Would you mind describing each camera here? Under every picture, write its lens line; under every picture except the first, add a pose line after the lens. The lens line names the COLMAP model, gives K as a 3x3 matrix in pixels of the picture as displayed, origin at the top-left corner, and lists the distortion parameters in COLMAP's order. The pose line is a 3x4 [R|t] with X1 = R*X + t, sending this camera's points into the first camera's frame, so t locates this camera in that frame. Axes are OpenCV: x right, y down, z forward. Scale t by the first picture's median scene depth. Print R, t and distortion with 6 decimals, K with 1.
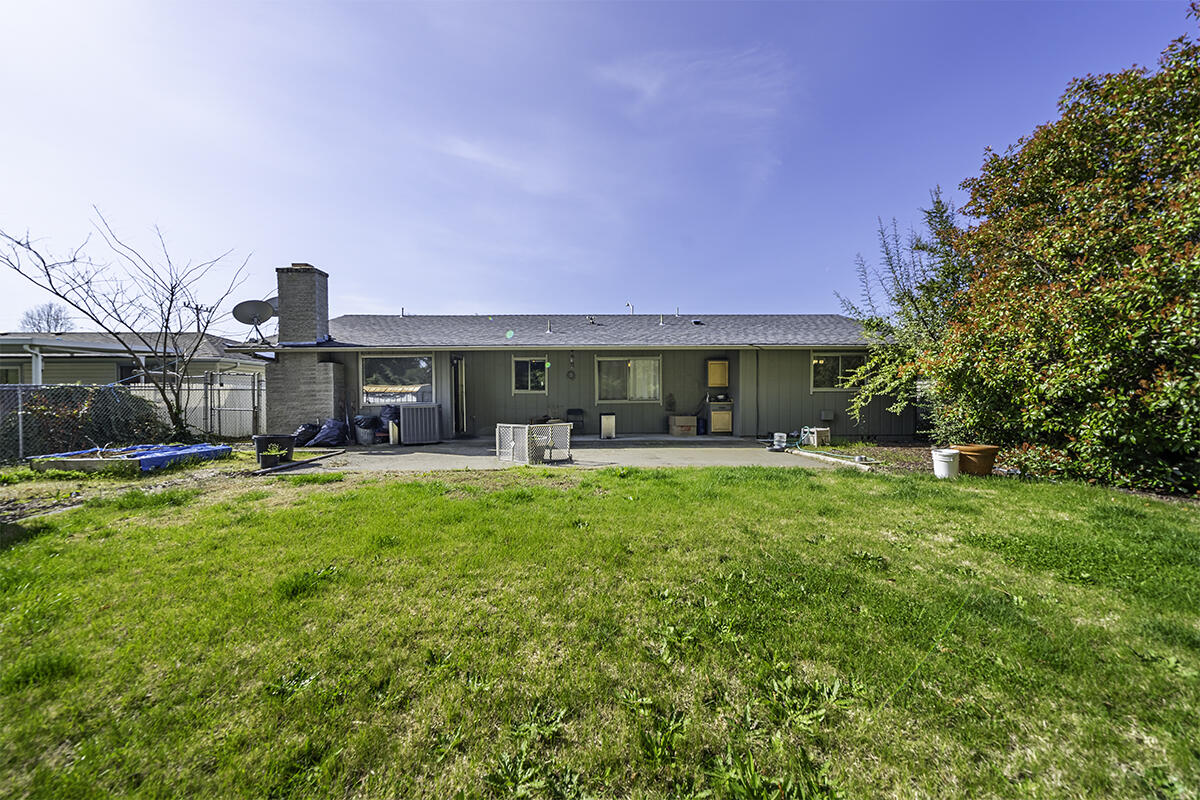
lens RADIAL K [[405.2, 0, 600.0], [0, 405.2, 400.0], [0, 0, 1]] dist [0.000472, -0.000003]
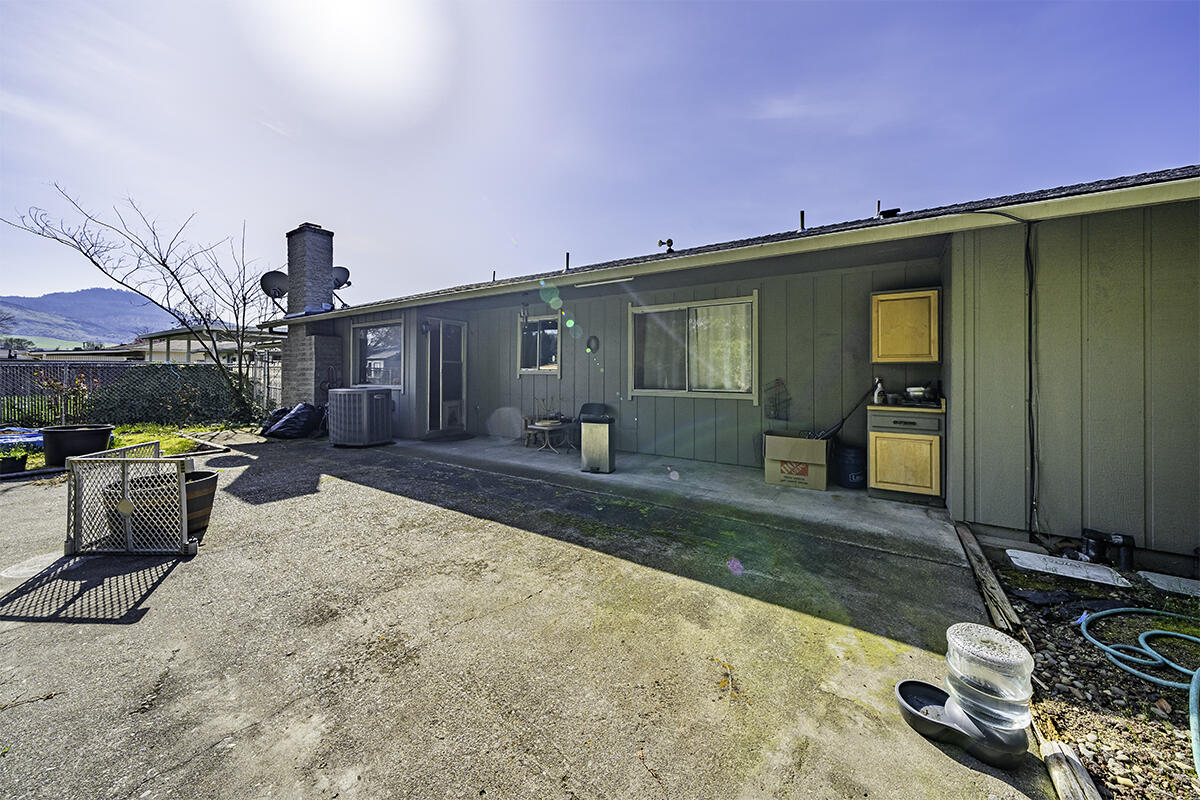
lens RADIAL K [[432.3, 0, 597.1], [0, 432.3, 370.3], [0, 0, 1]] dist [-0.001183, -0.000267]
pose [[0.815760, 0.006253, -0.578357, 0.297671], [-0.021872, 0.999560, -0.020042, -0.011982], [0.577977, 0.028999, 0.815538, 0.551046]]
